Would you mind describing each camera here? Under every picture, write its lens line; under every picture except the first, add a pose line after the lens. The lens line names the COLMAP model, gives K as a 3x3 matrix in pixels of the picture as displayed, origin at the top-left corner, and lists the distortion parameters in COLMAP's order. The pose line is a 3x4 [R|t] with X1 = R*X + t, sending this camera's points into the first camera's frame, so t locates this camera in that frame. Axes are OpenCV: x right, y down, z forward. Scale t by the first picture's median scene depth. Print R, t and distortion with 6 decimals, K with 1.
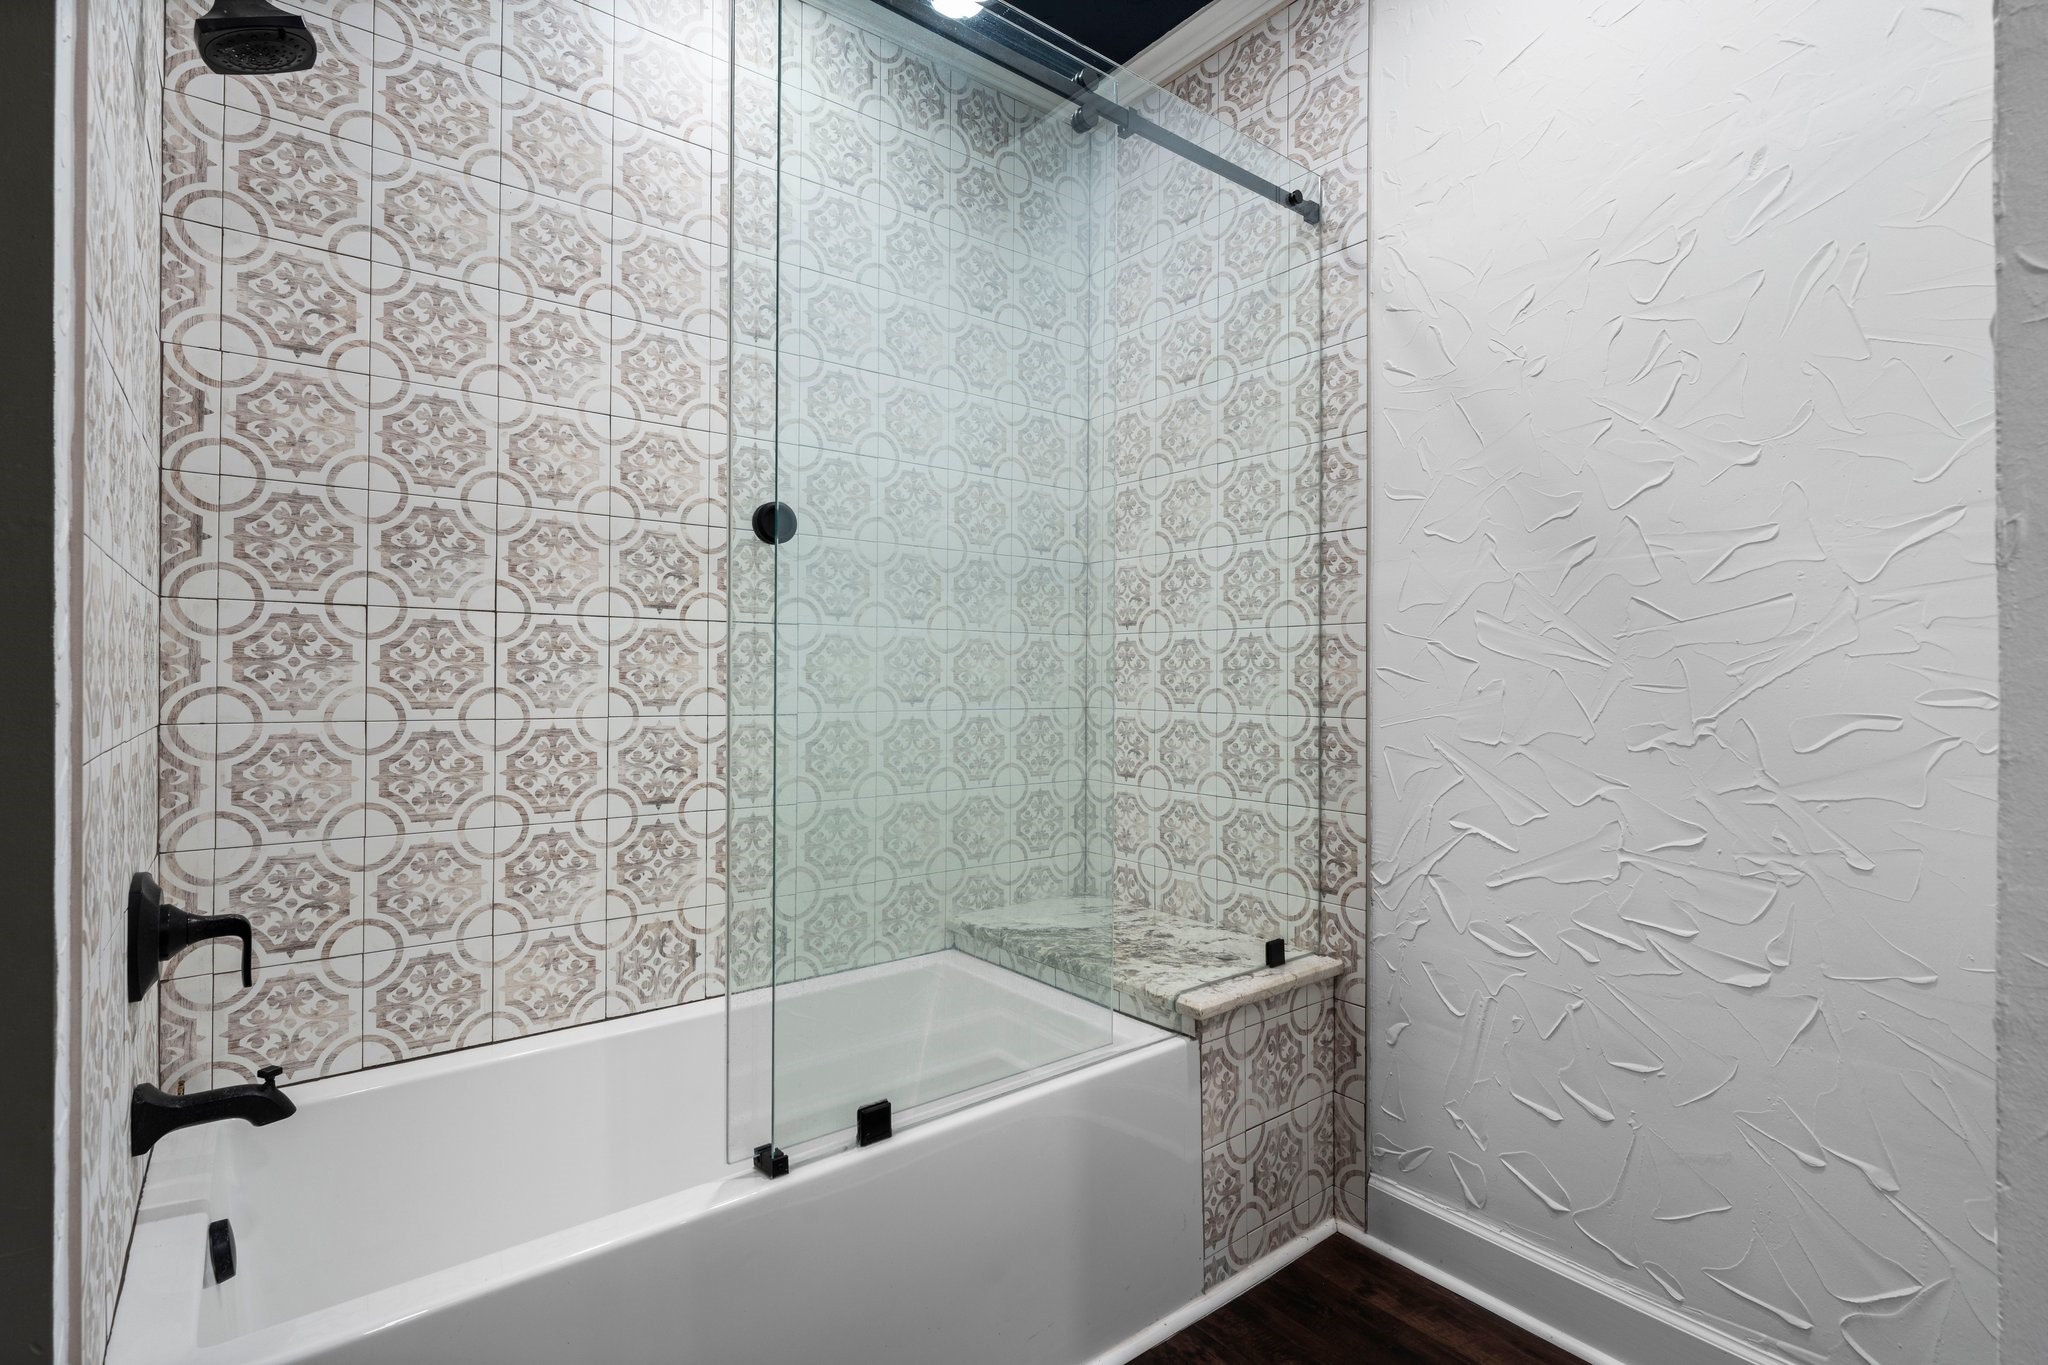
lens RADIAL K [[953.8, 0, 1017.1], [0, 953.8, 690.9], [0, 0, 1]] dist [-0.002785, -0.000470]
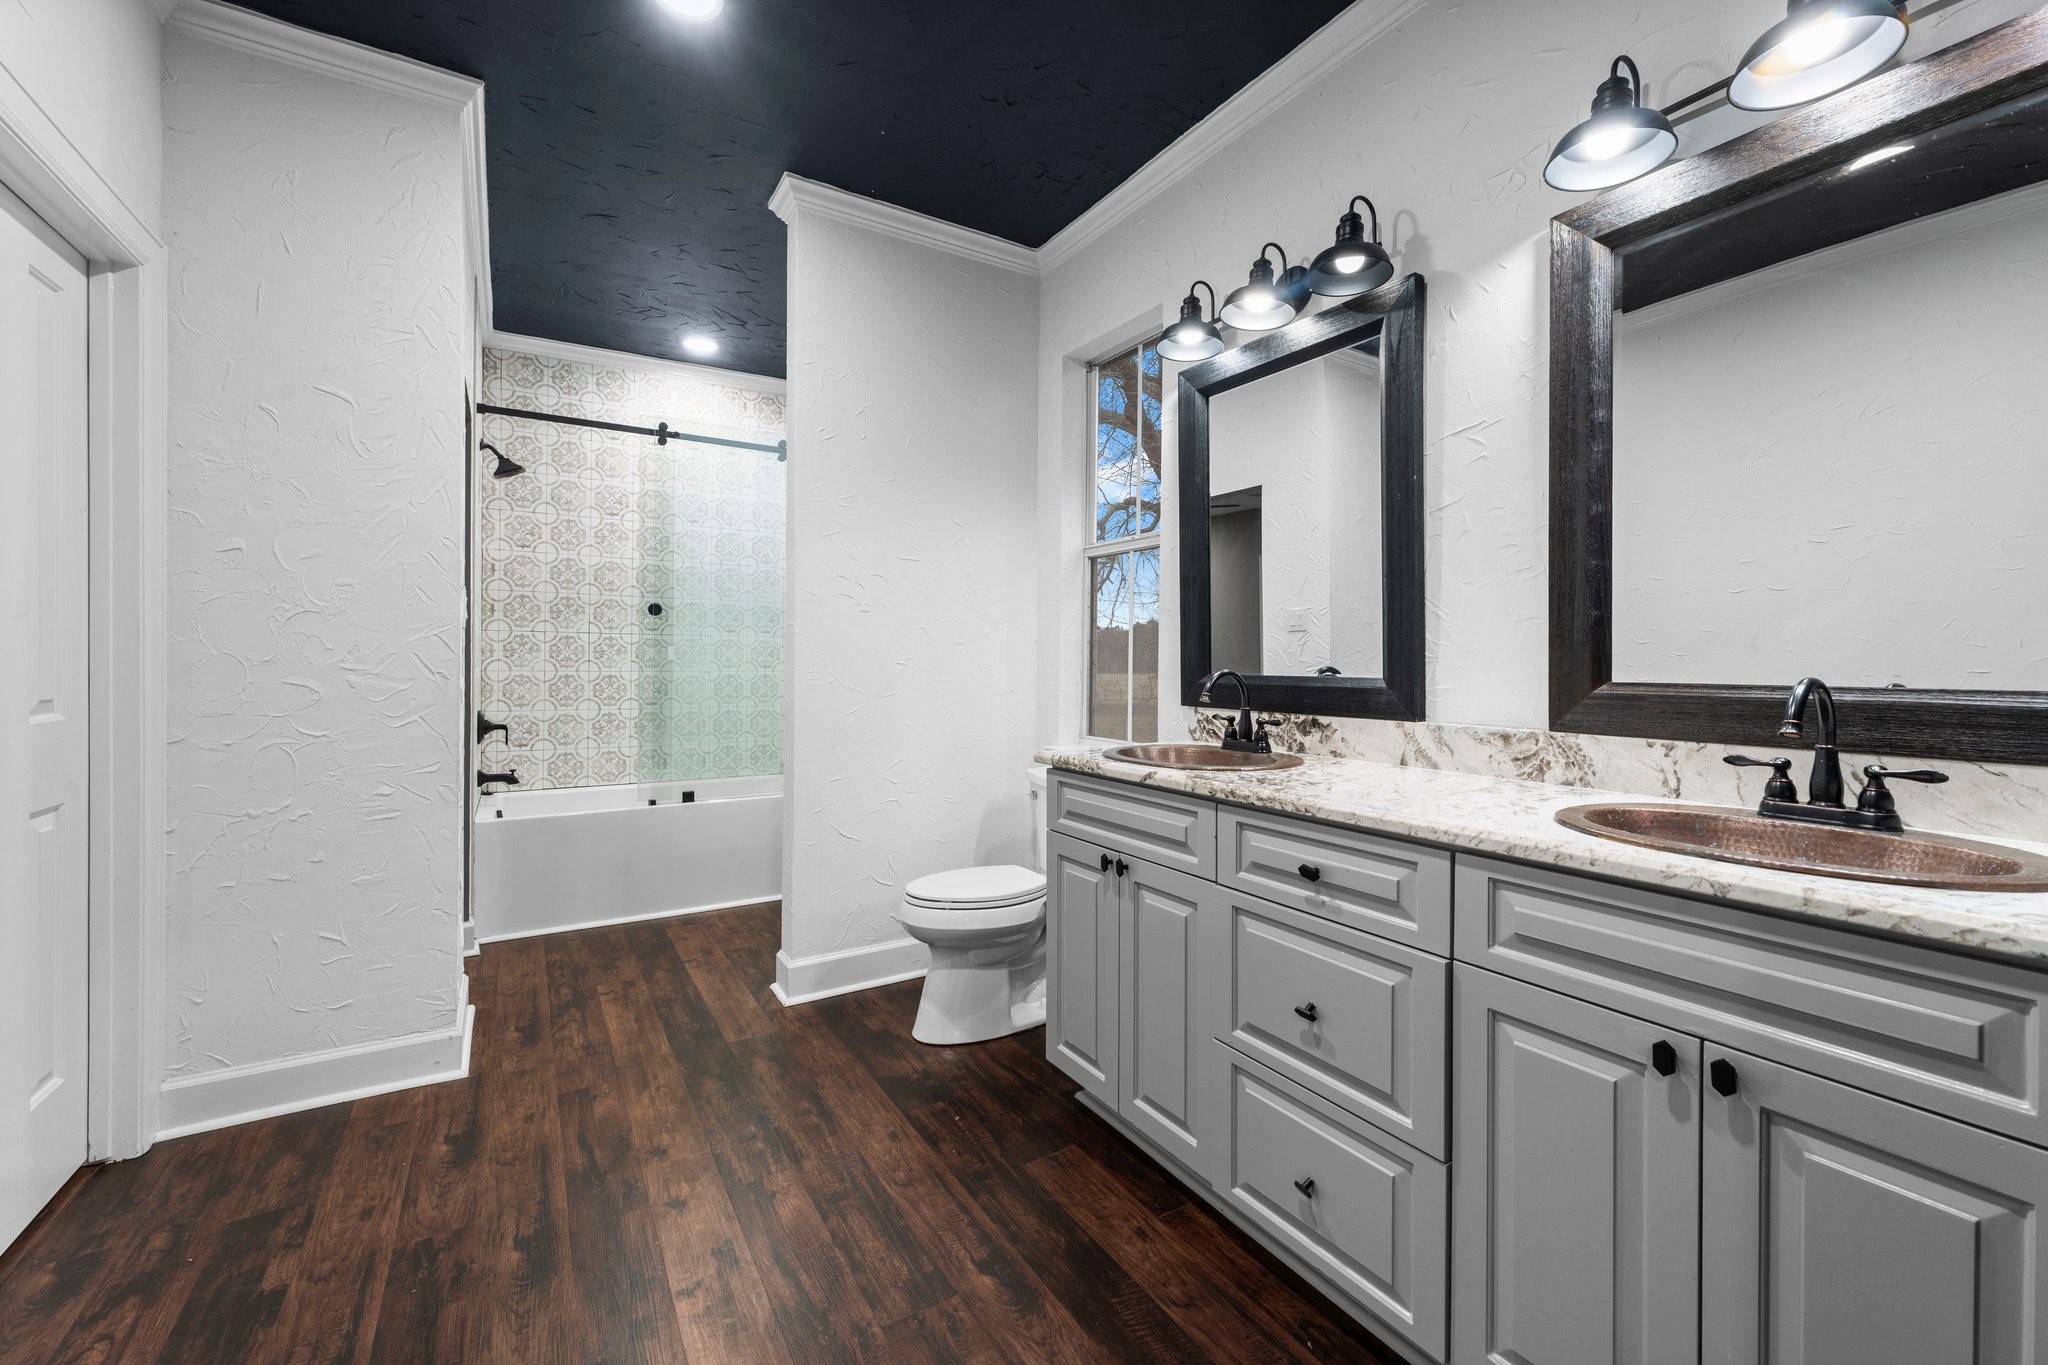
lens RADIAL K [[814.1, 0, 1019.6], [0, 814.1, 677.7], [0, 0, 1]] dist [0.000746, 0.000005]
pose [[0.992429, 0.007634, -0.122578, 1.060865], [-0.006663, 0.999943, 0.008332, 0.021160], [0.122635, -0.007453, 0.992424, -1.291772]]
